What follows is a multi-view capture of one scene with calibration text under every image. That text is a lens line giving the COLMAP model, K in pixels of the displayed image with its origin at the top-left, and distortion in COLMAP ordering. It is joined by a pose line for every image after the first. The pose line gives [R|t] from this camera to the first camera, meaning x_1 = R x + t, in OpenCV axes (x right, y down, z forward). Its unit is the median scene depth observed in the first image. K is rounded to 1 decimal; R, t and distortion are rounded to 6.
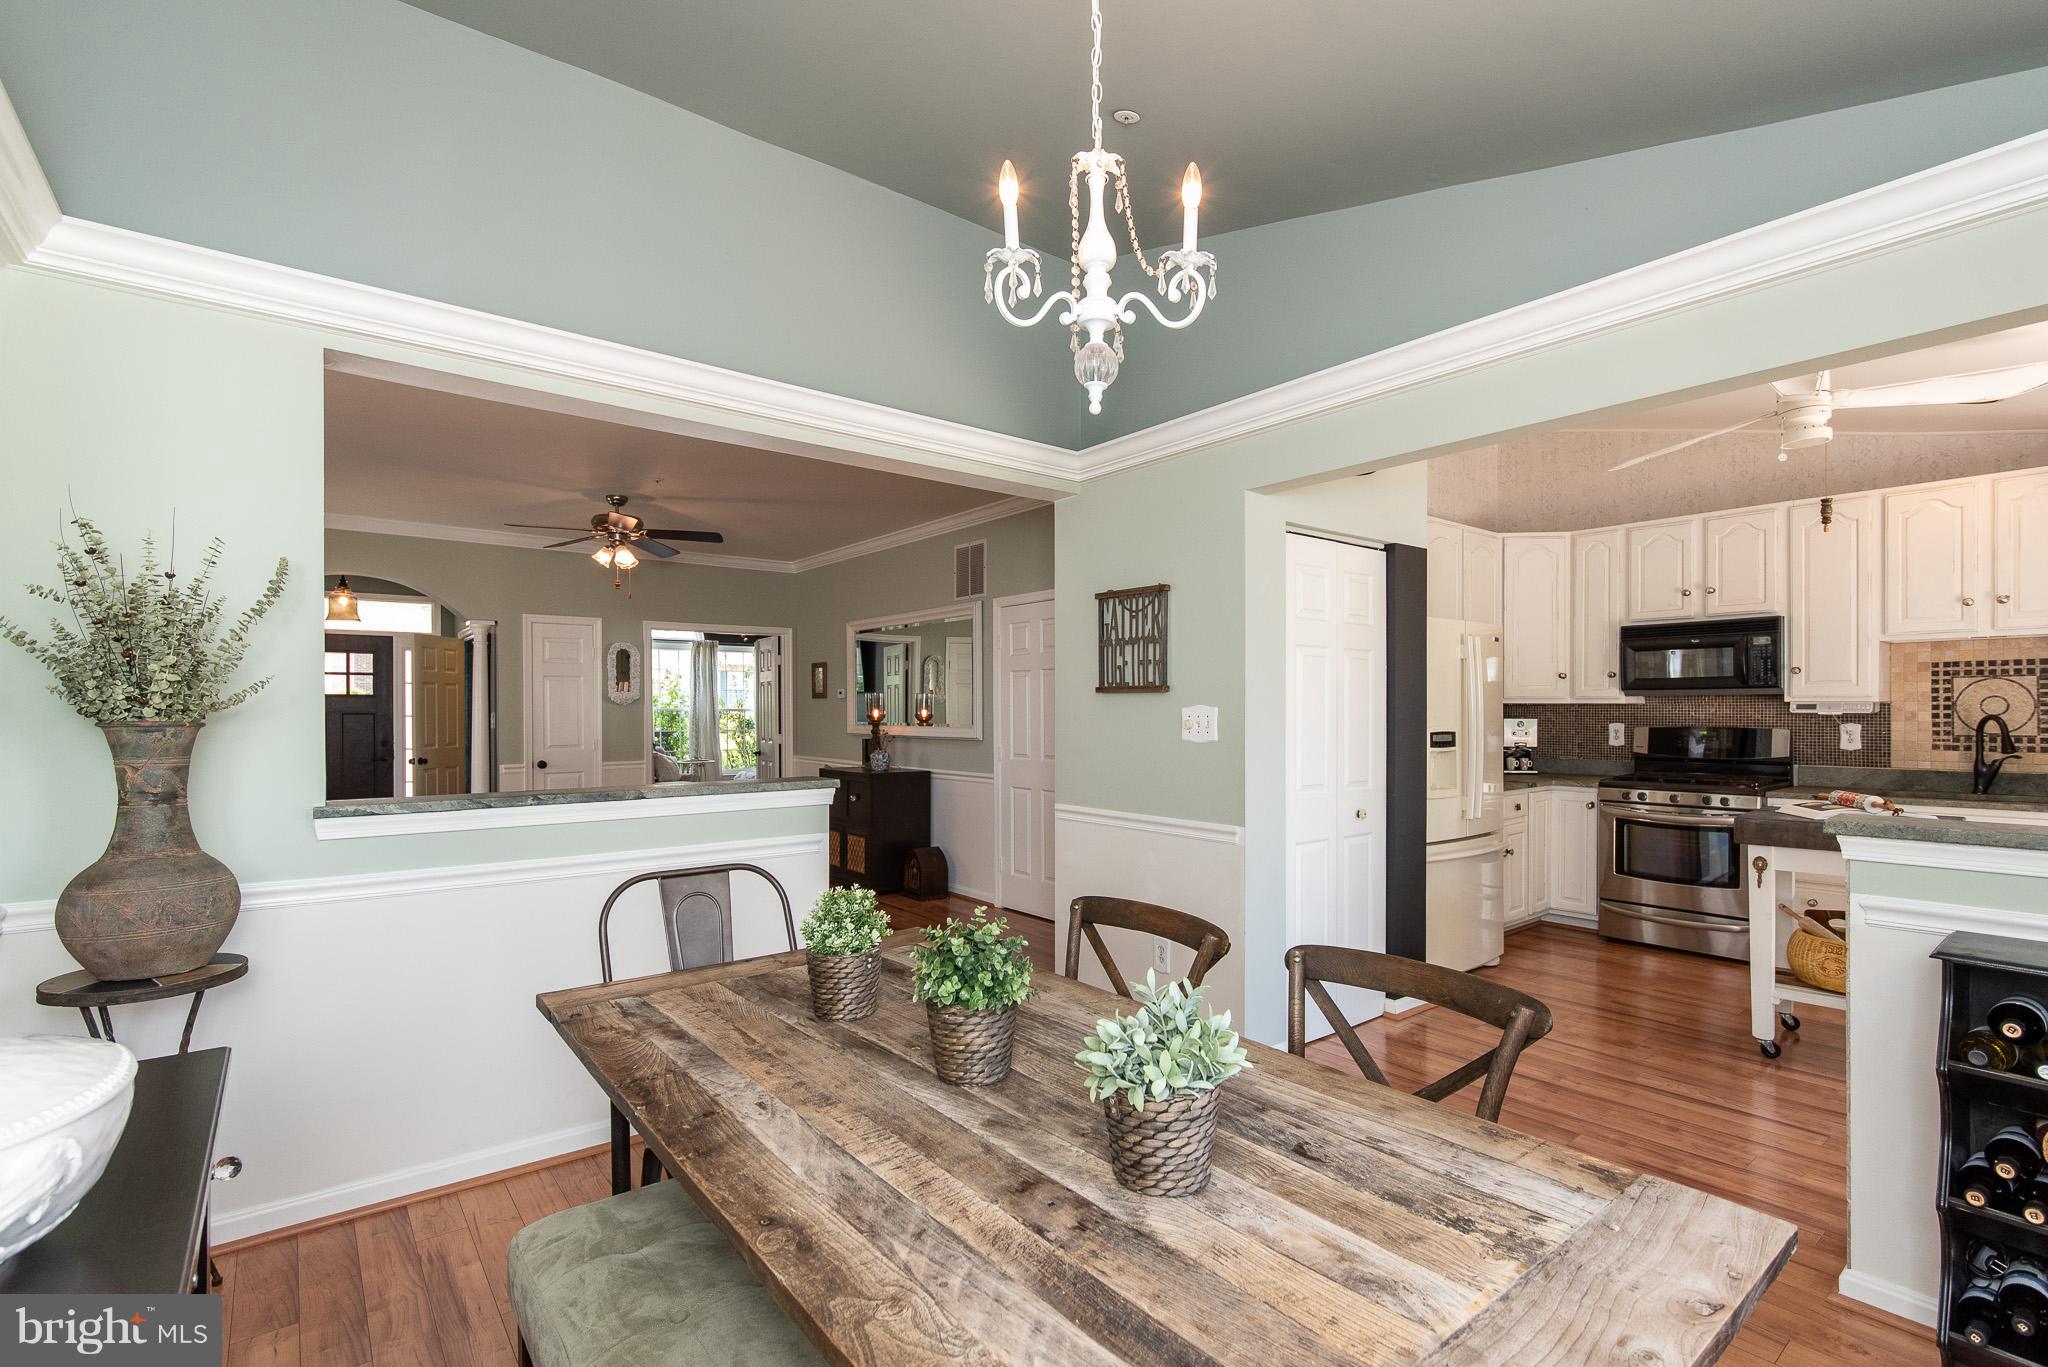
lens RADIAL K [[940.9, 0, 1031.6], [0, 940.9, 709.9], [0, 0, 1]] dist [-0.011988, 0.000682]
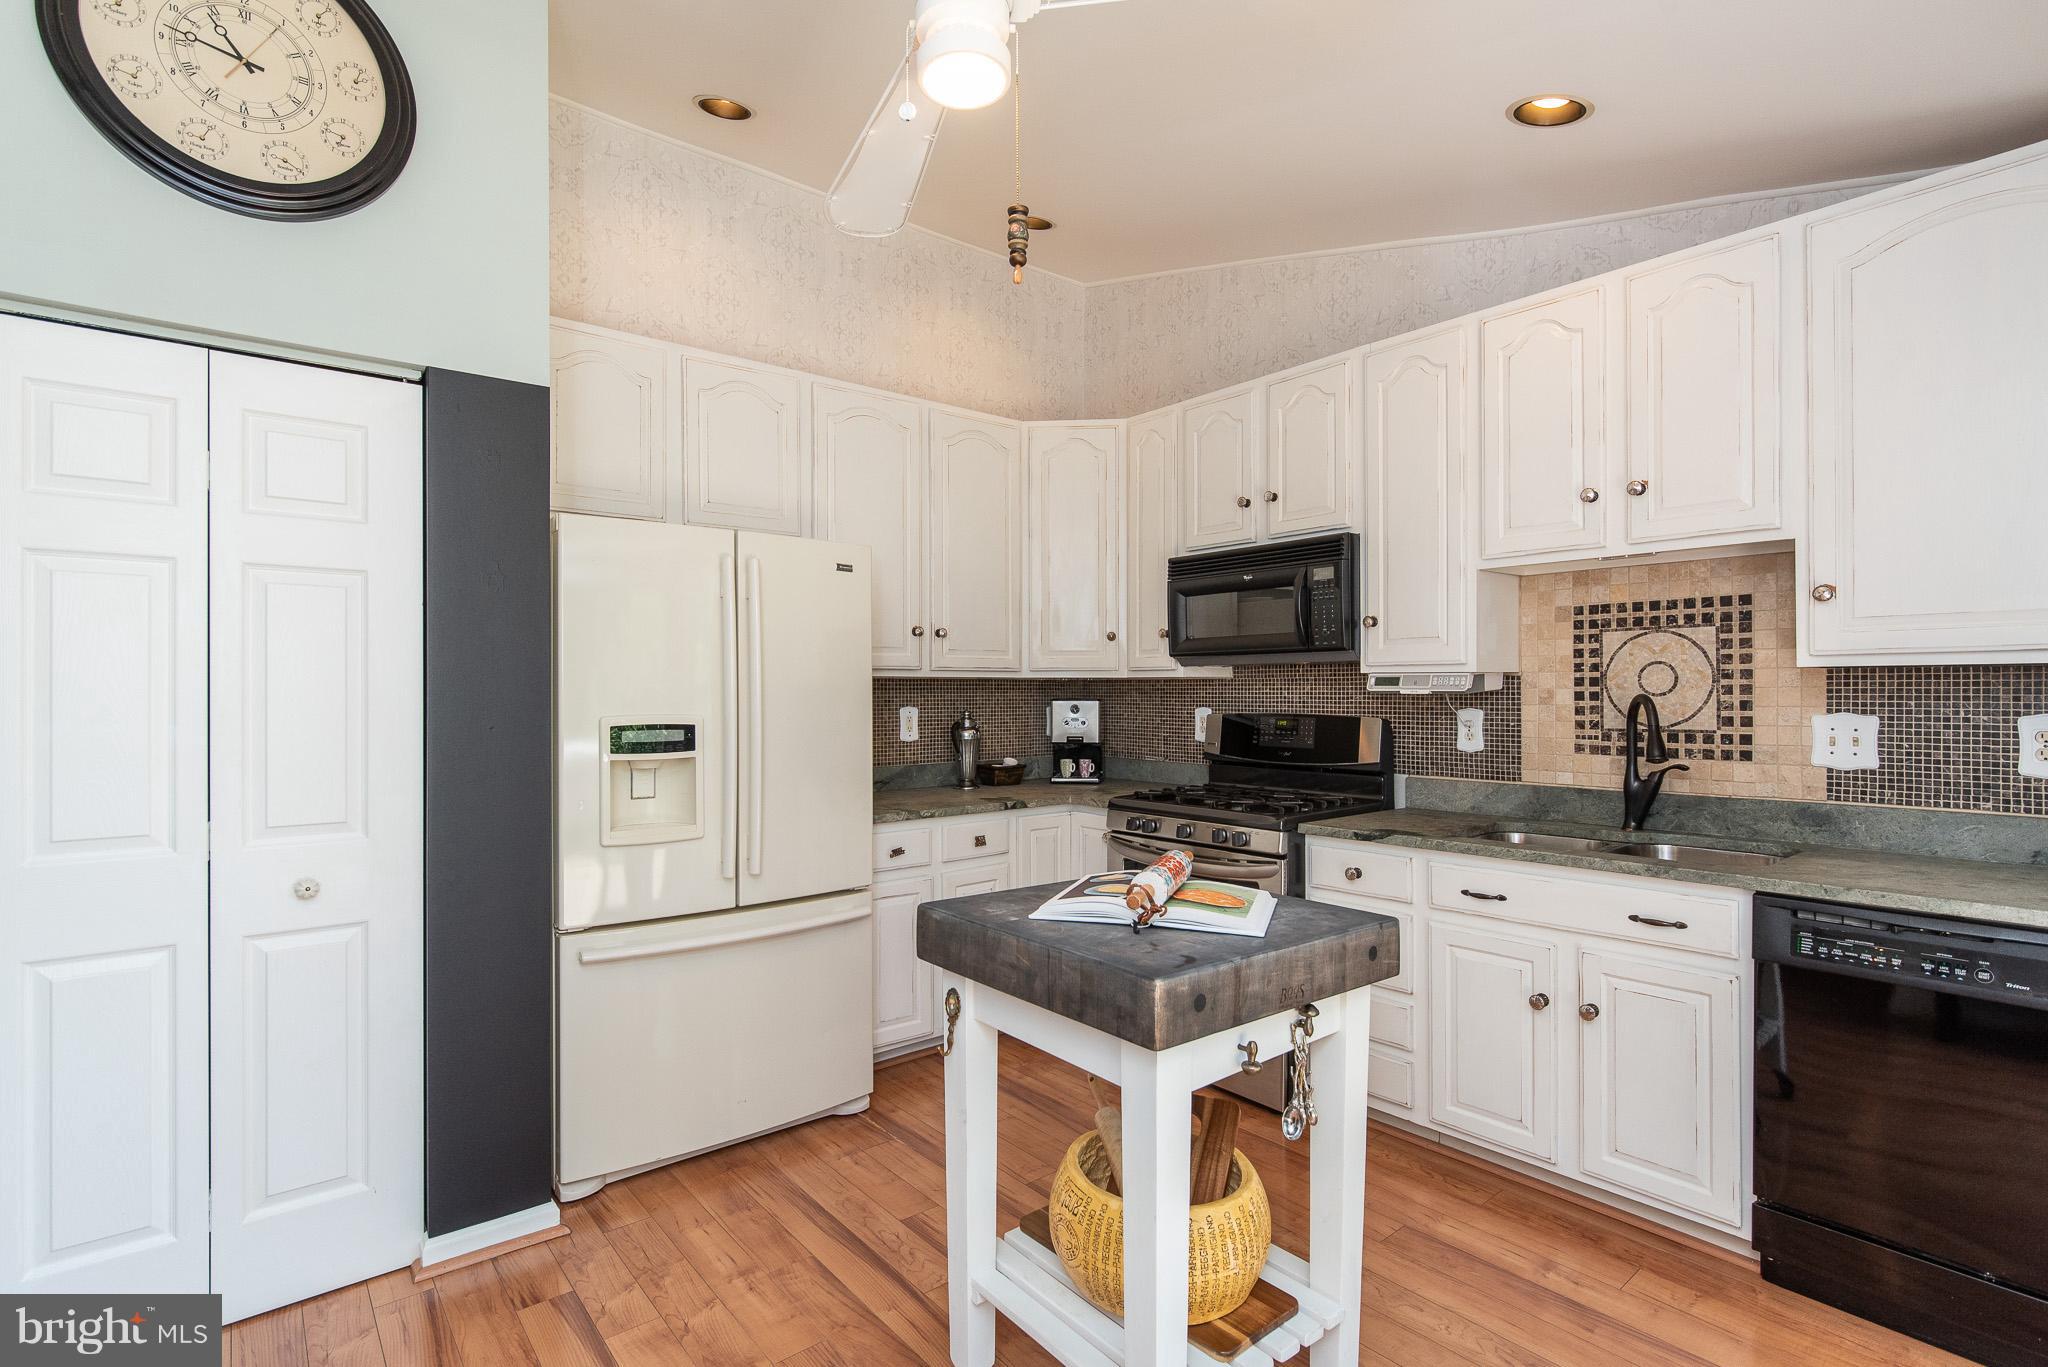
lens RADIAL K [[976.3, 0, 1031.8], [0, 976.3, 689.8], [0, 0, 1]] dist [-0.001965, -0.001470]
pose [[0.999792, -0.000544, 0.020367, 0.607932], [0.000561, 0.999999, -0.000835, 0.002752], [-0.020366, 0.000846, 0.999792, 0.382182]]
